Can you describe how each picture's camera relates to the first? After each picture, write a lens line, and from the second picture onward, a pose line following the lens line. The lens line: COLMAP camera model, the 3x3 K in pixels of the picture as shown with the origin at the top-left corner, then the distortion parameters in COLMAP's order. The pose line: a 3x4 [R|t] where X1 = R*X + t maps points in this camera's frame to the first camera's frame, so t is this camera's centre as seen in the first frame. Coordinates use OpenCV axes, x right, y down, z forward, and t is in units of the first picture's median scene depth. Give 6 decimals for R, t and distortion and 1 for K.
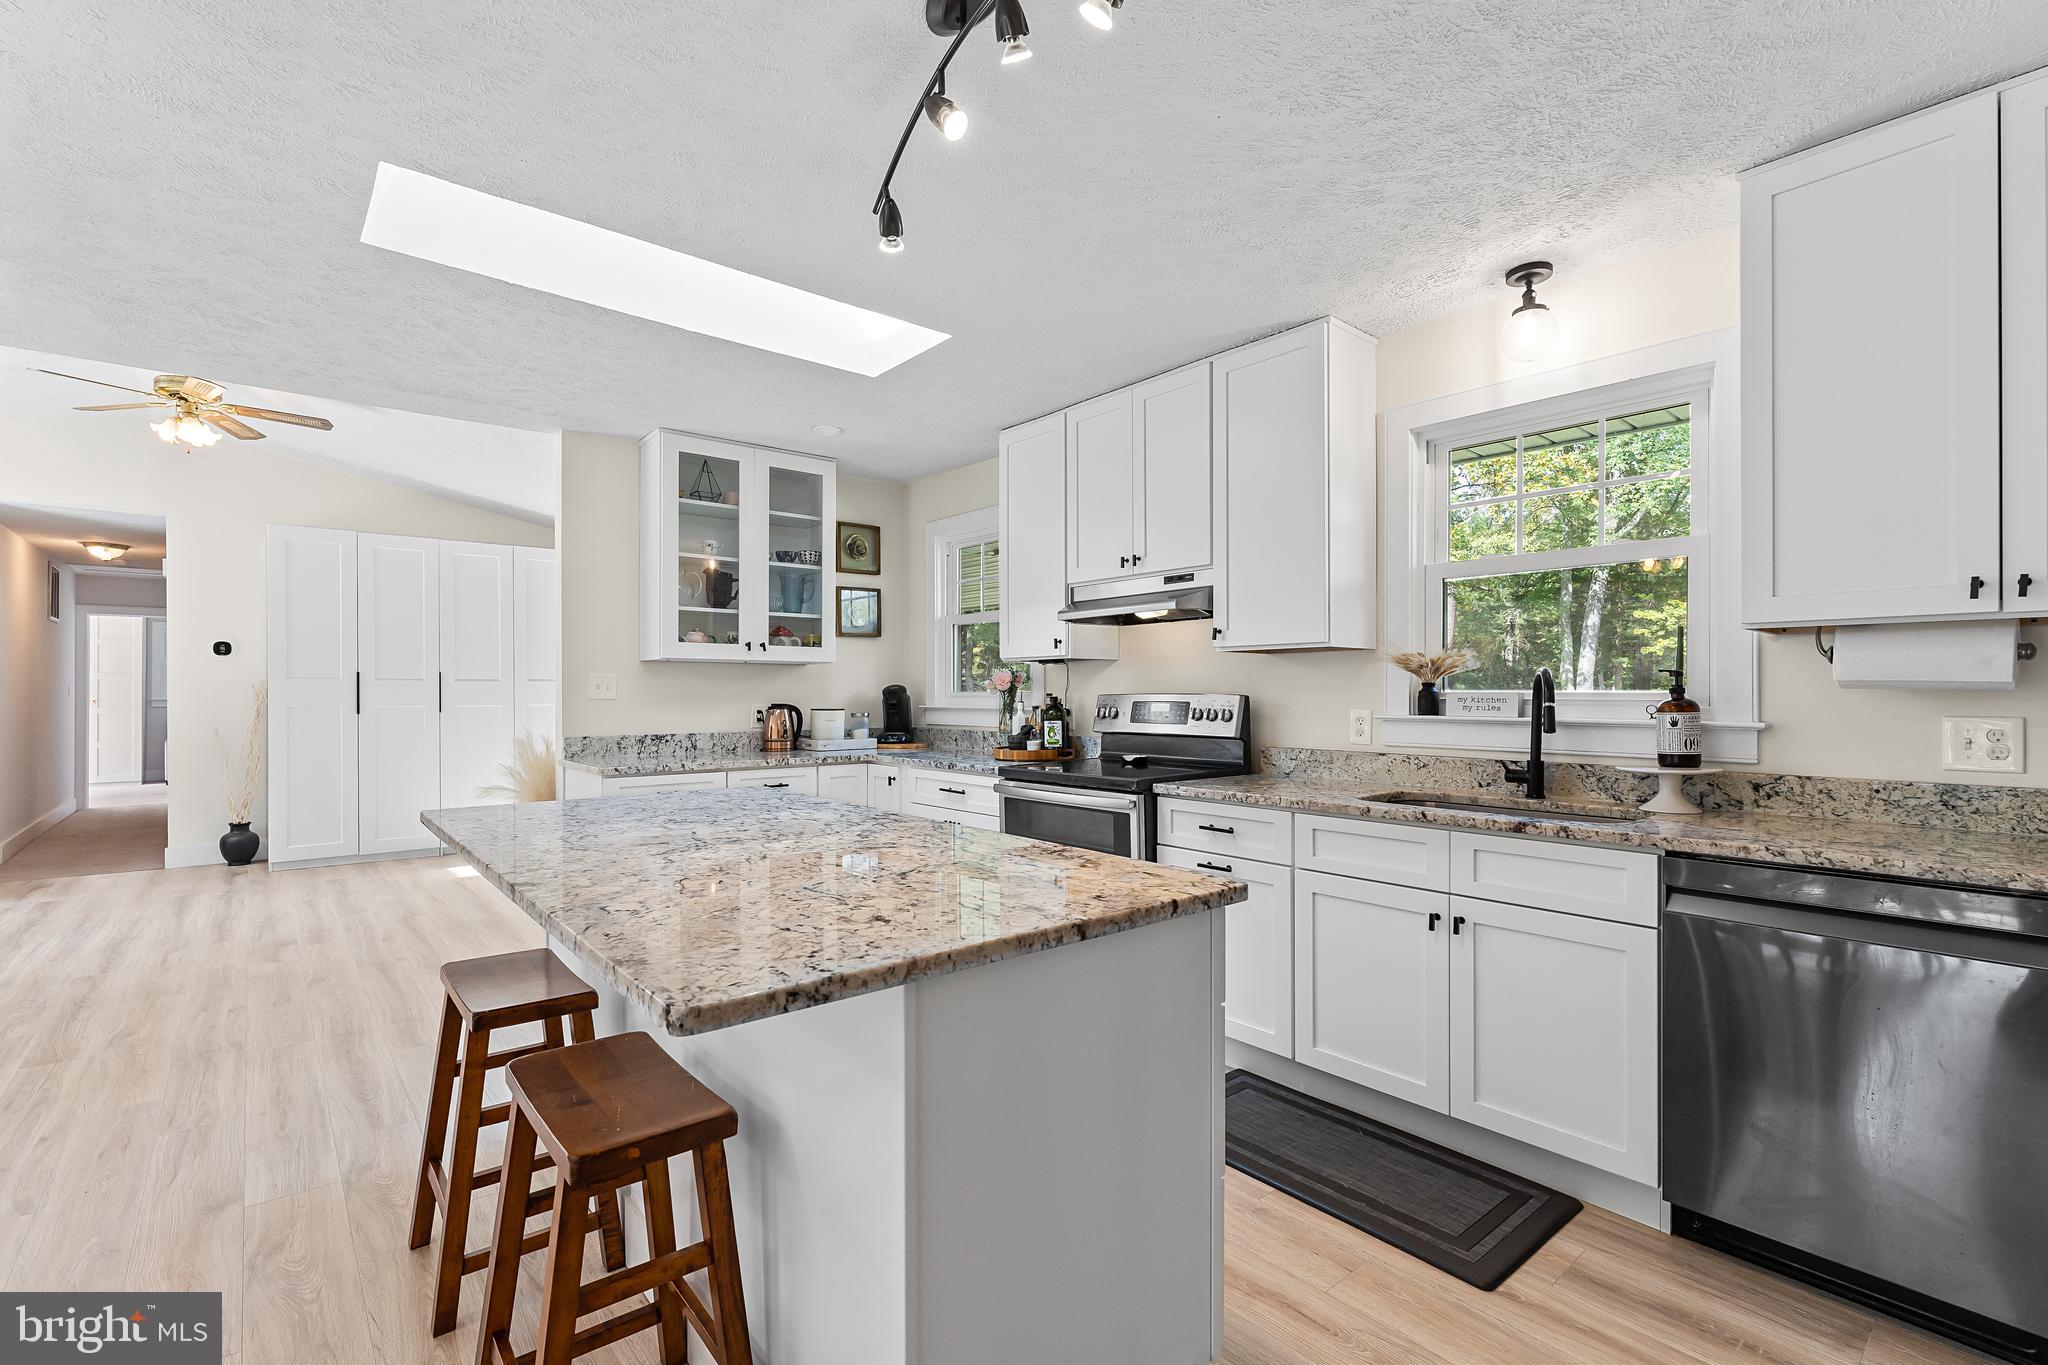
lens RADIAL K [[910.3, 0, 1045.6], [0, 910.3, 697.9], [0, 0, 1]] dist [-0.005928, -0.001026]
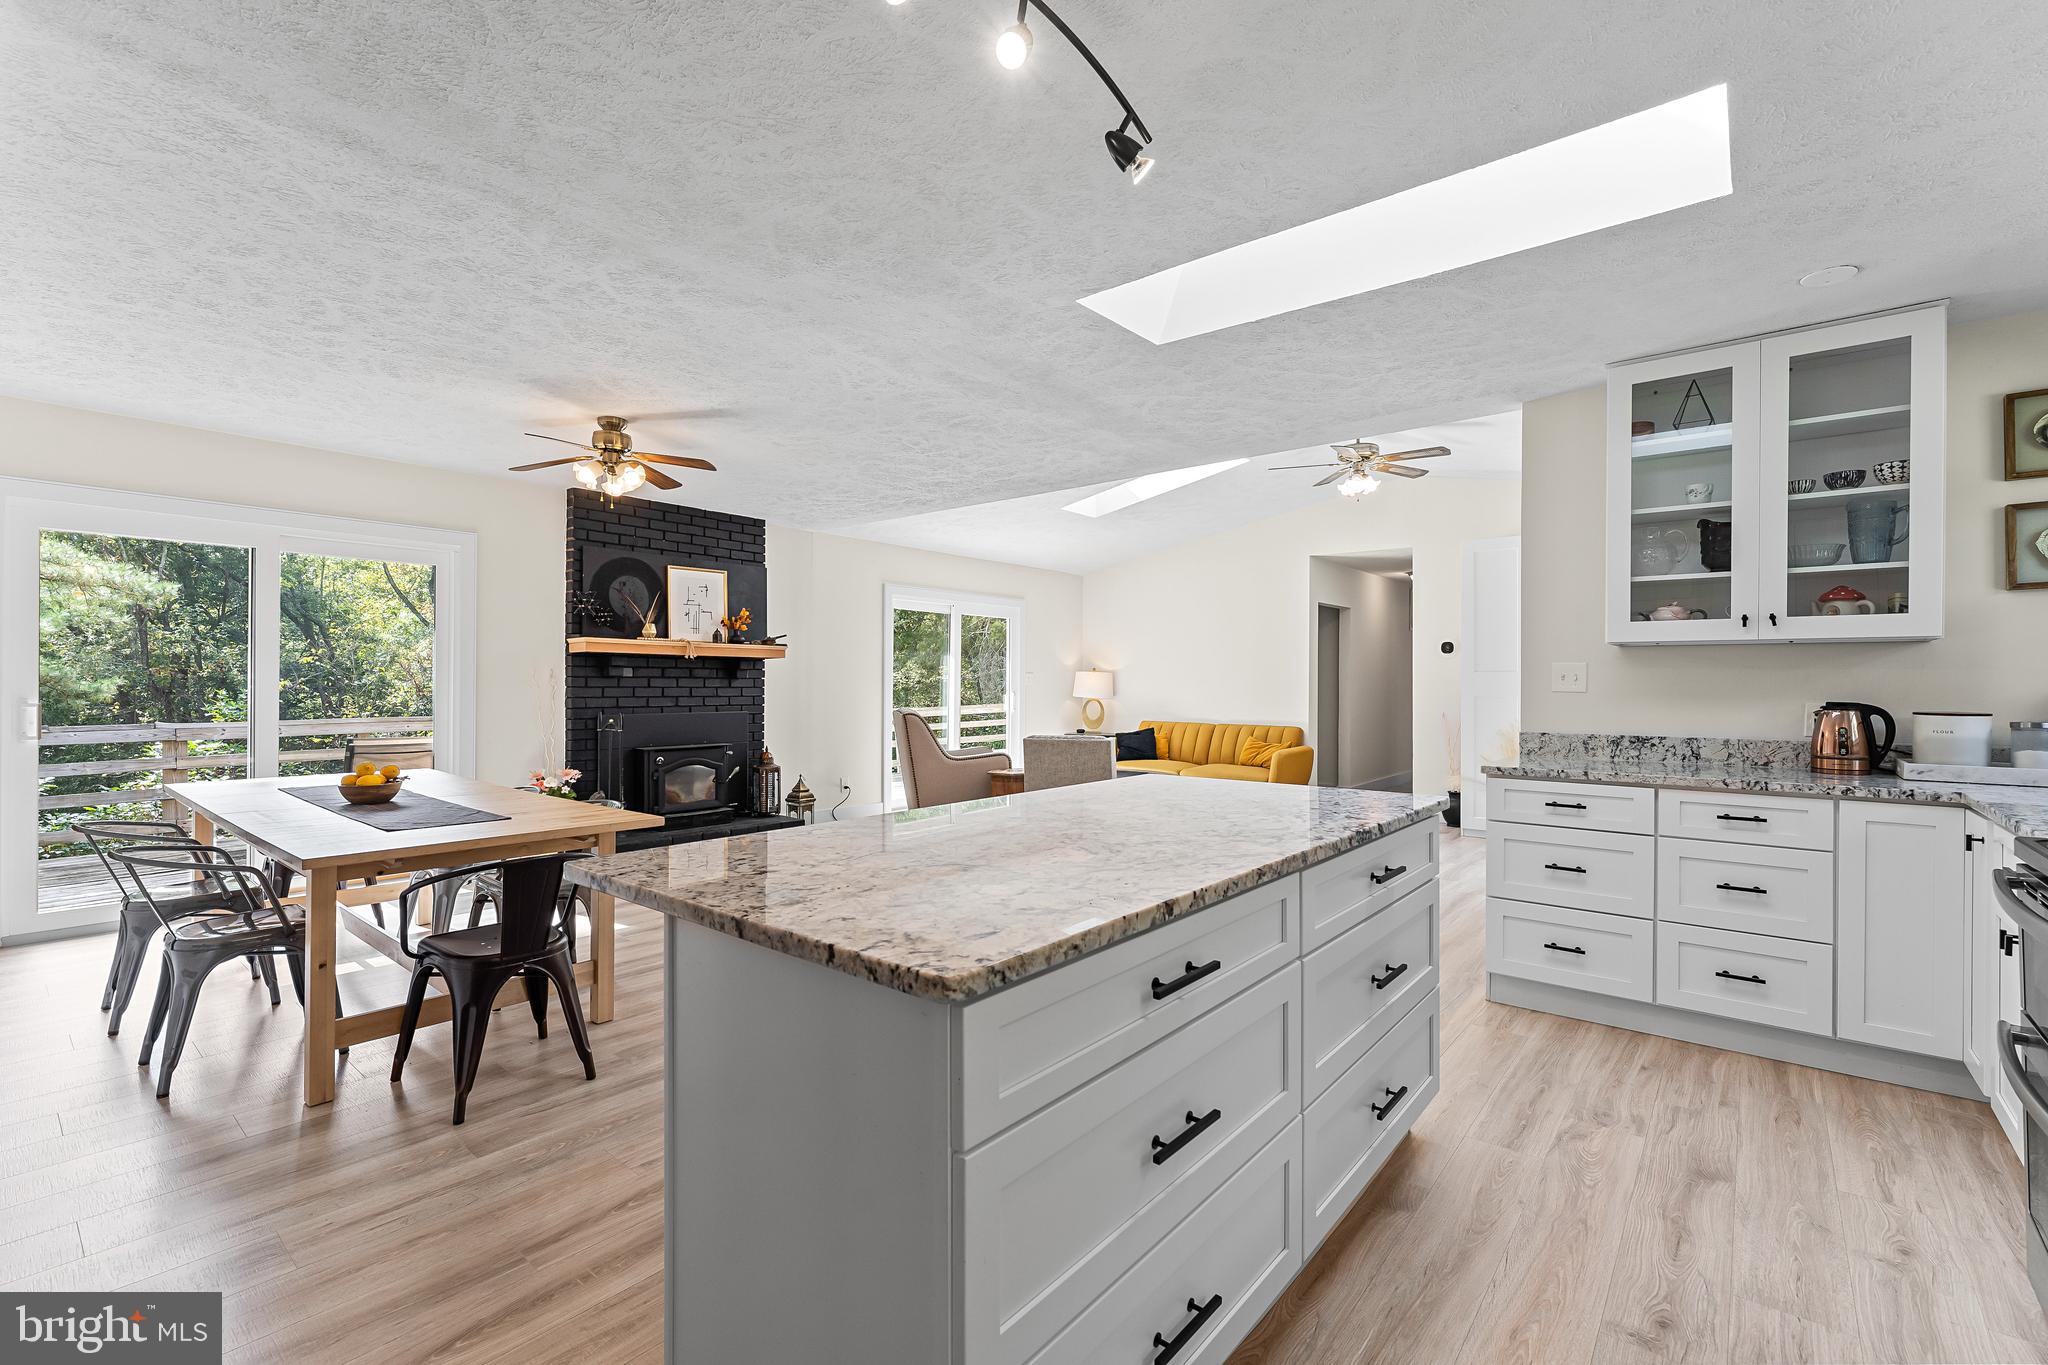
lens RADIAL K [[910.3, 0, 1000.8], [0, 910.3, 684.0], [0, 0, 1]] dist [-0.005928, -0.001026]
pose [[0.148097, 0.003464, -0.988967, 0.295047], [-0.009131, 0.999956, 0.002136, -0.002916], [0.988931, 0.008714, 0.148122, 0.318647]]
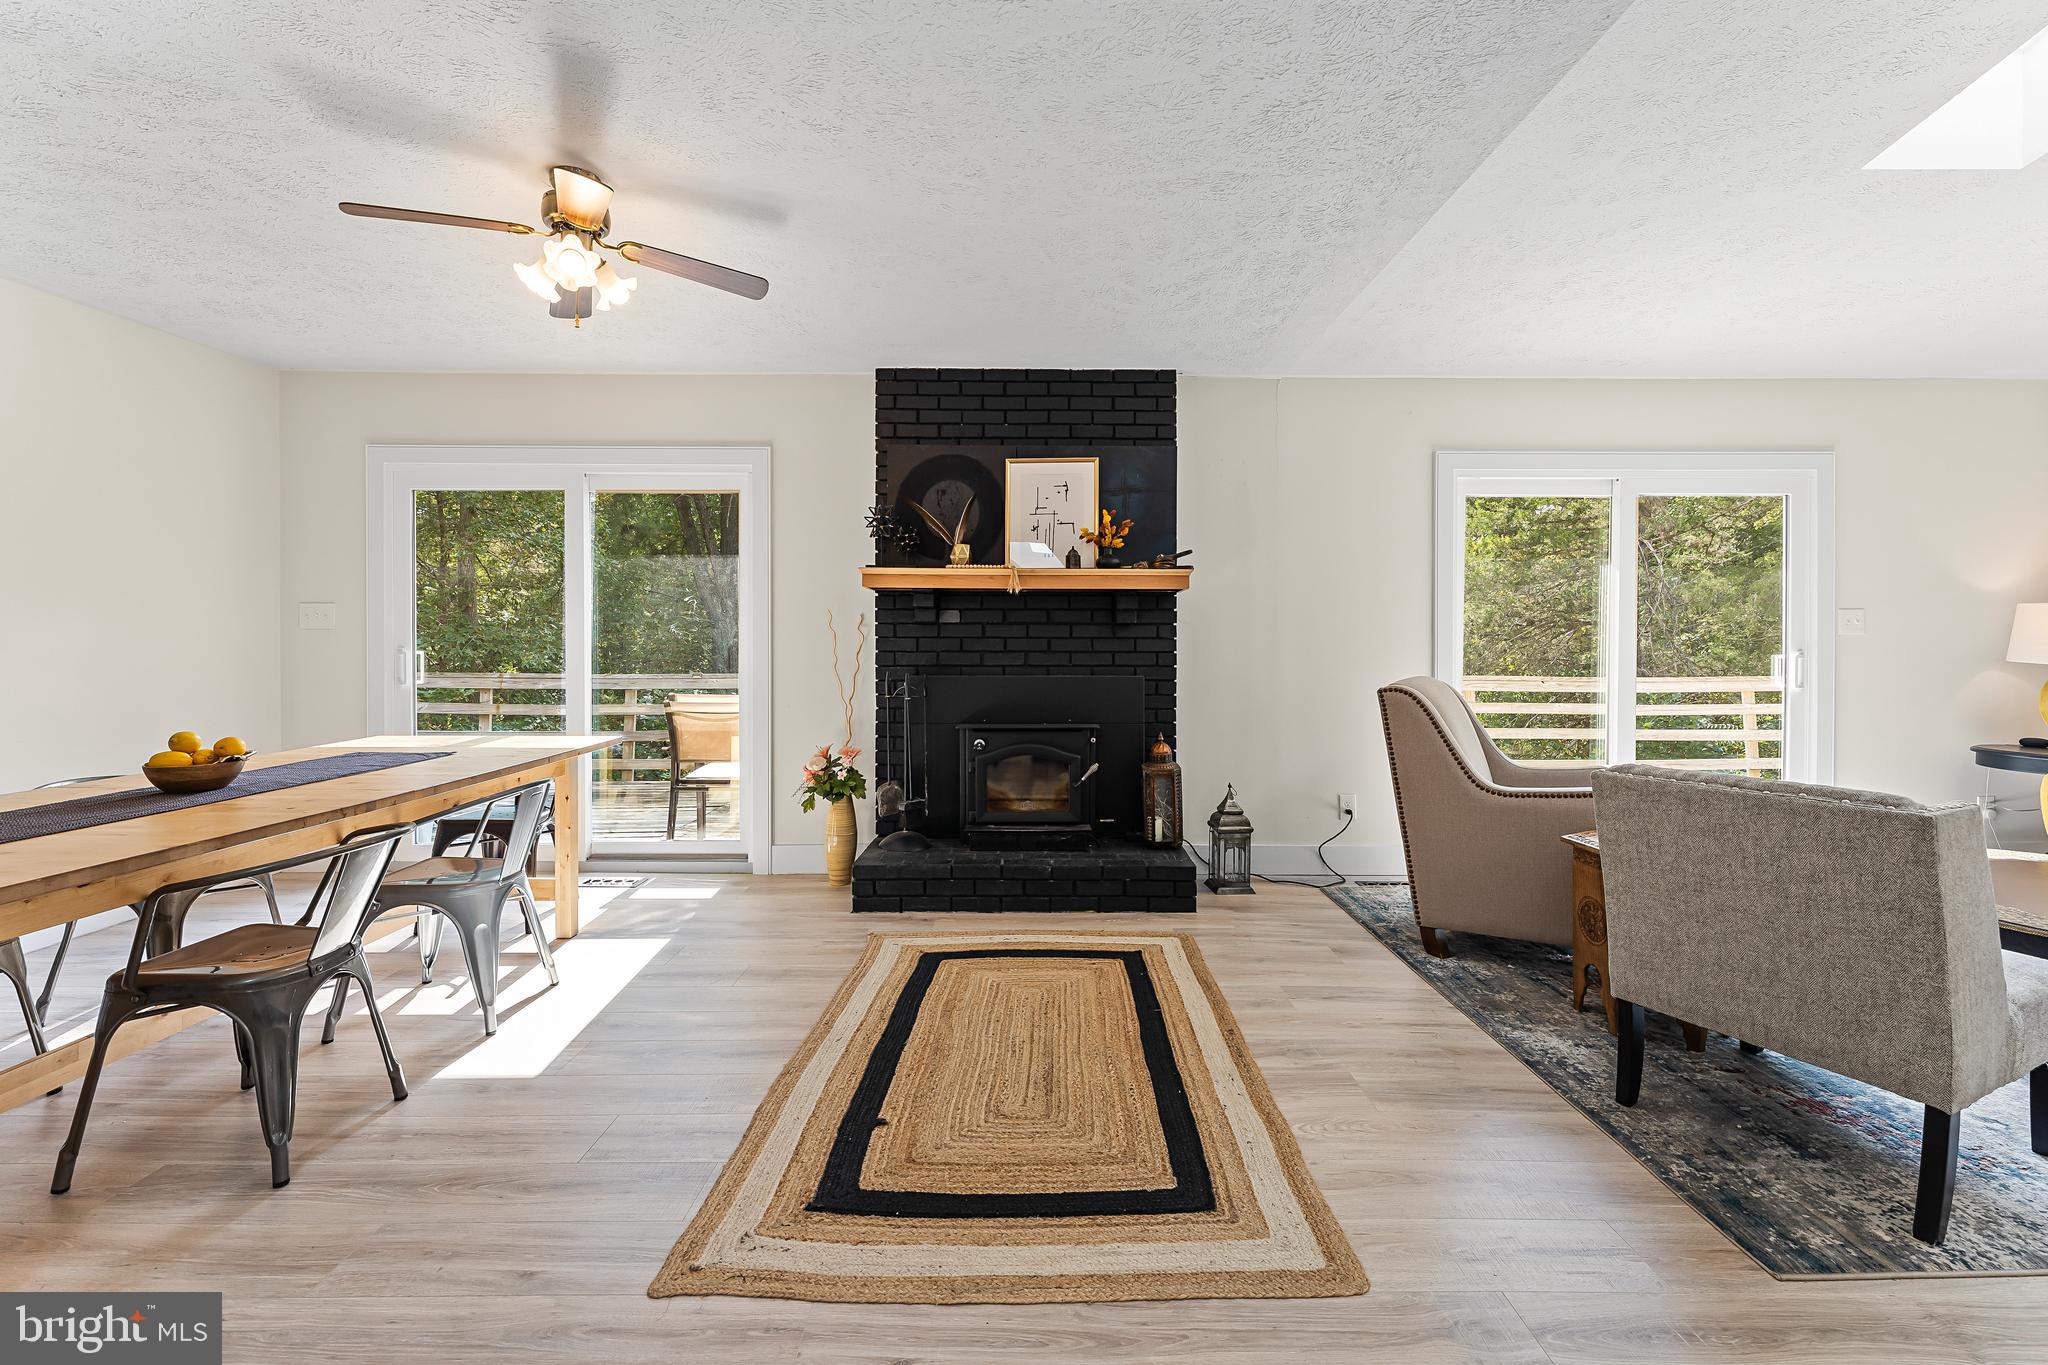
lens RADIAL K [[830.7, 0, 1029.4], [0, 830.7, 663.5], [0, 0, 1]] dist [-0.003777, 0.001140]
pose [[-0.660151, 0.017948, -0.750919, -0.519866], [-0.004445, 0.999604, 0.027800, 0.013148], [0.751120, 0.021690, -0.659809, 0.619527]]
